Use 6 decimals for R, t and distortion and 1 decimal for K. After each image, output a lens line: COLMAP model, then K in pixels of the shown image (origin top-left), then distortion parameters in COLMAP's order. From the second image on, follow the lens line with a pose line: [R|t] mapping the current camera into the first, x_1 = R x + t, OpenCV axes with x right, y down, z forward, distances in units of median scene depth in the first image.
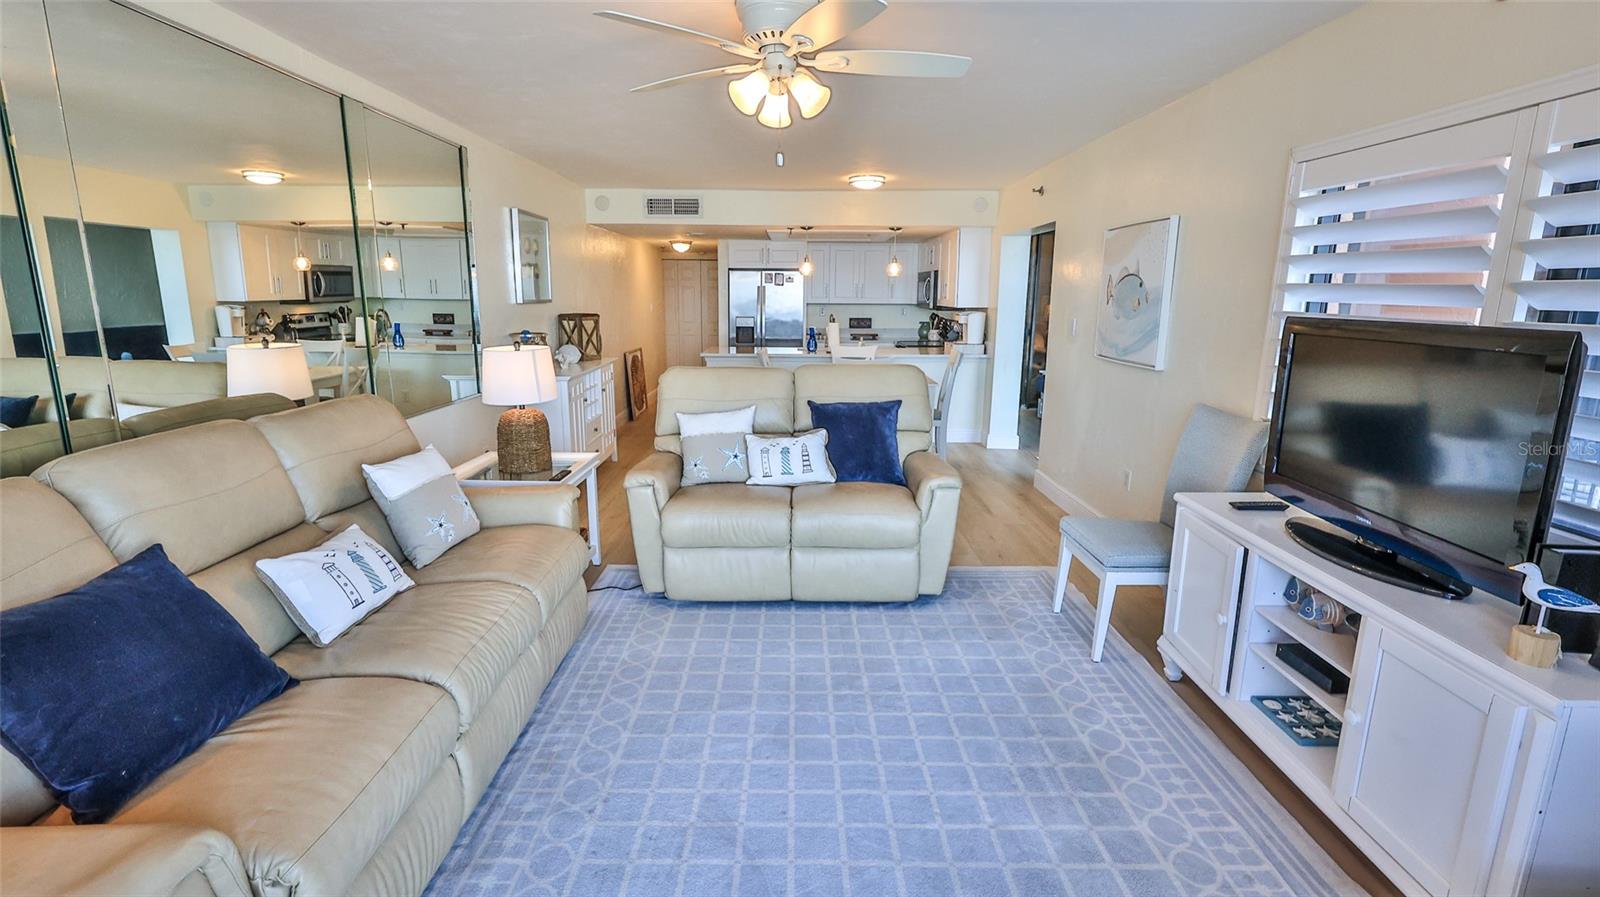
lens RADIAL K [[727.7, 0, 800.0], [0, 727.7, 448.5], [0, 0, 1]] dist [-0.001054, -0.000103]
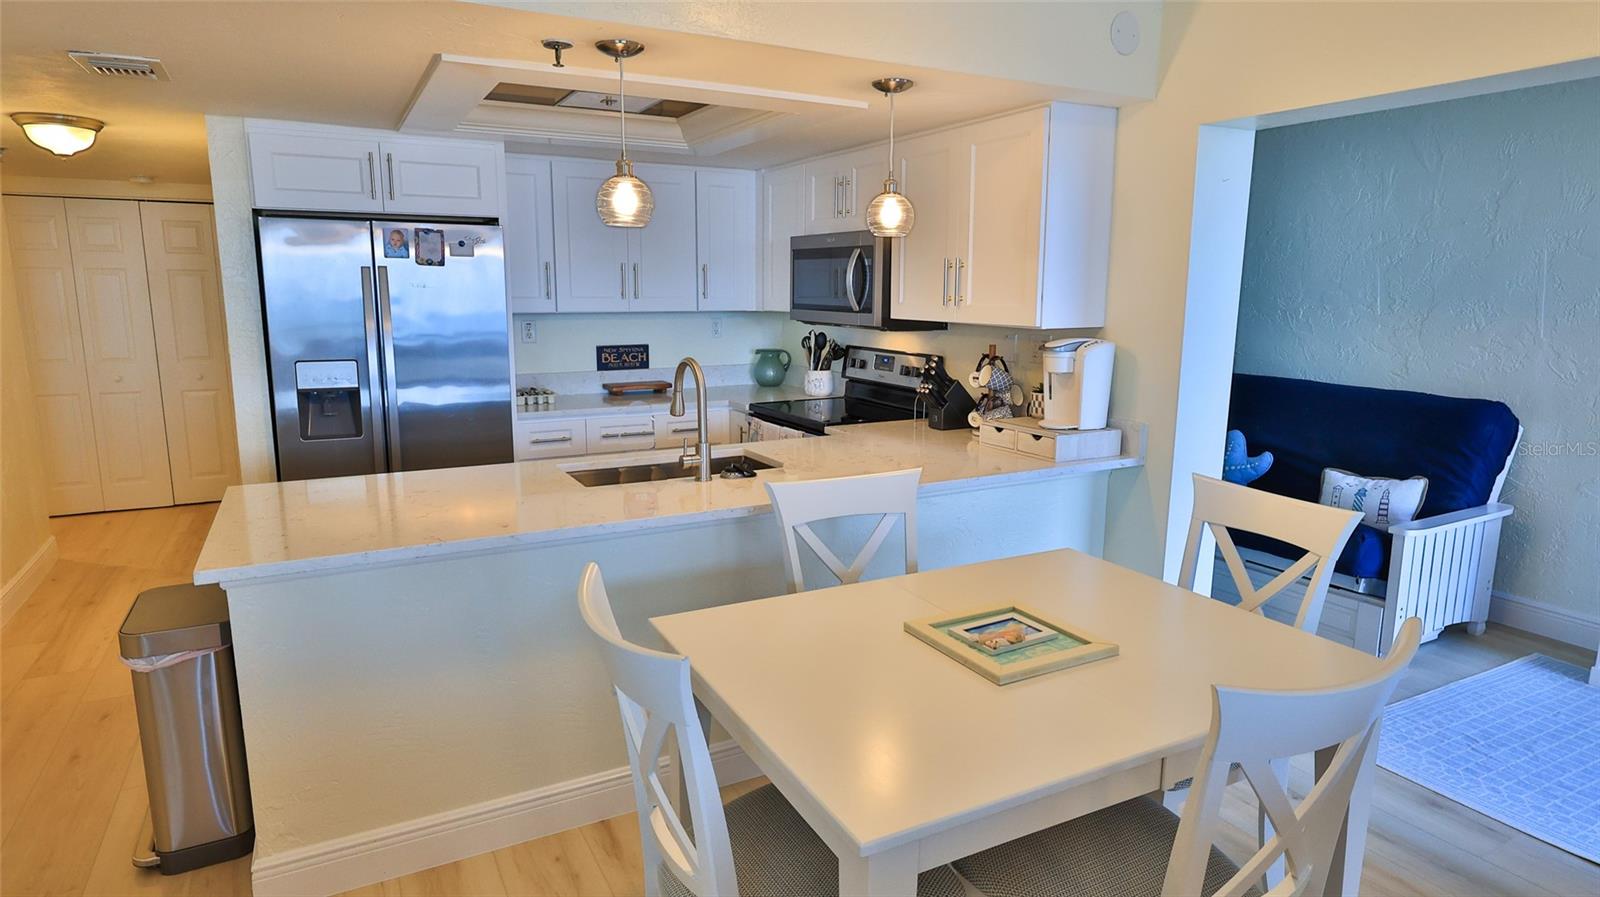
lens RADIAL K [[917.4, 0, 800.0], [0, 917.4, 448.5], [0, 0, 1]] dist [0.000139, -0.000621]
pose [[0.882953, -0.084331, 0.461824, -0.191723], [0.097202, 0.995256, -0.004100, -0.279023], [-0.459288, 0.048510, 0.886962, 1.264607]]
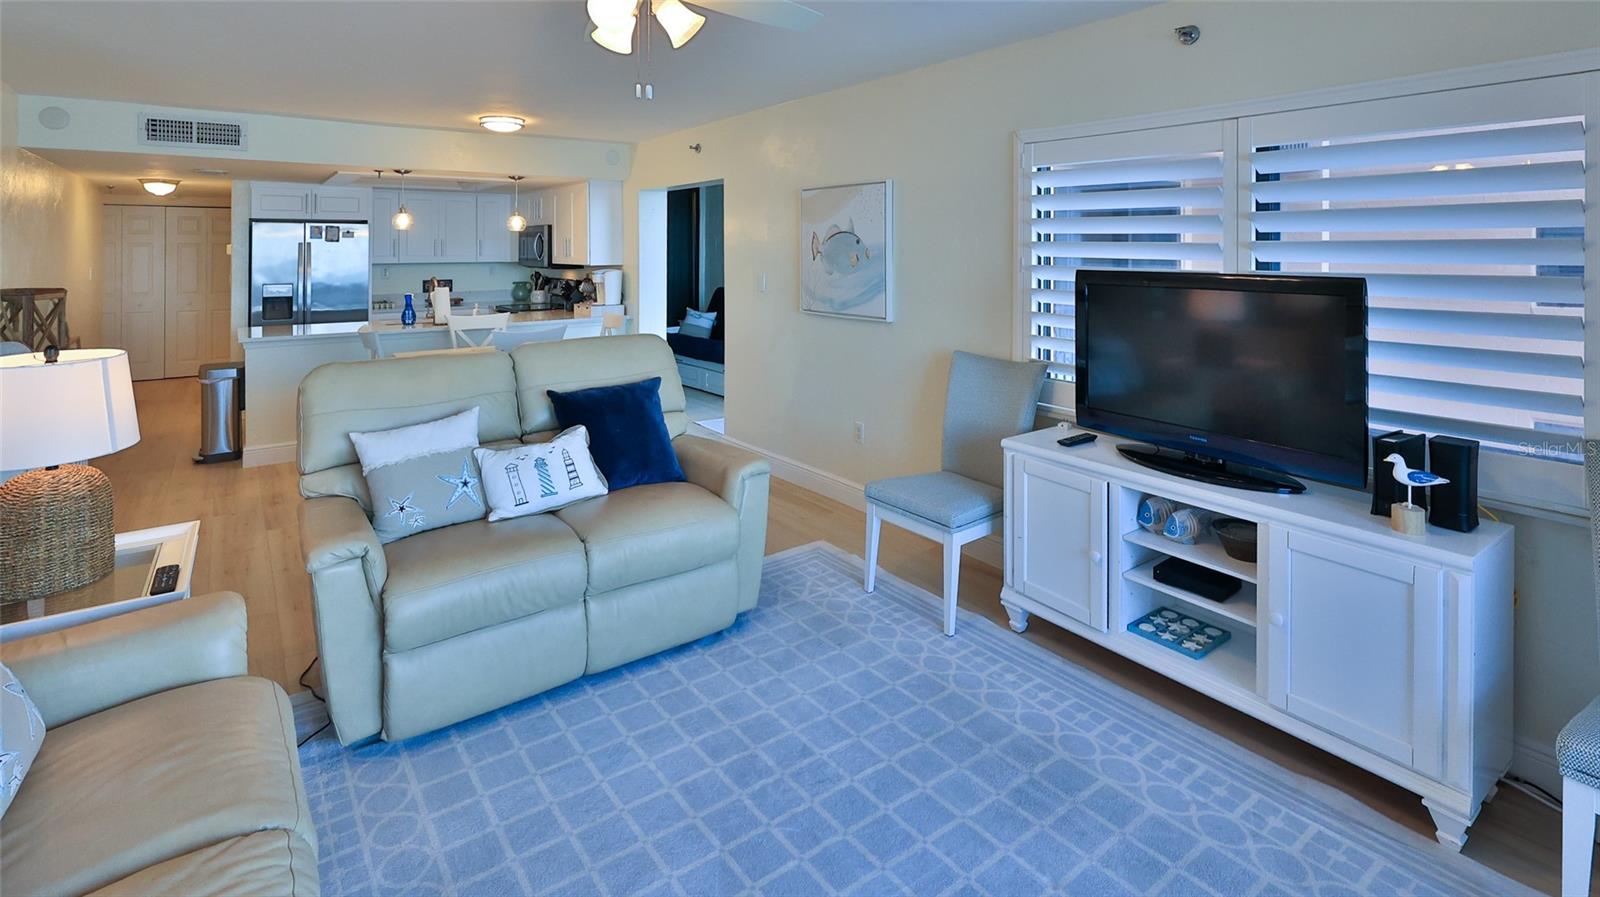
lens RADIAL K [[768.2, 0, 804.9], [0, 768.2, 252.5], [0, 0, 1]] dist [0.001064, 0.000401]
pose [[0.801908, -0.010820, 0.597349, -0.264175], [0.131338, 0.978570, -0.158589, -0.046237], [-0.582832, 0.205629, 0.786145, 0.183798]]
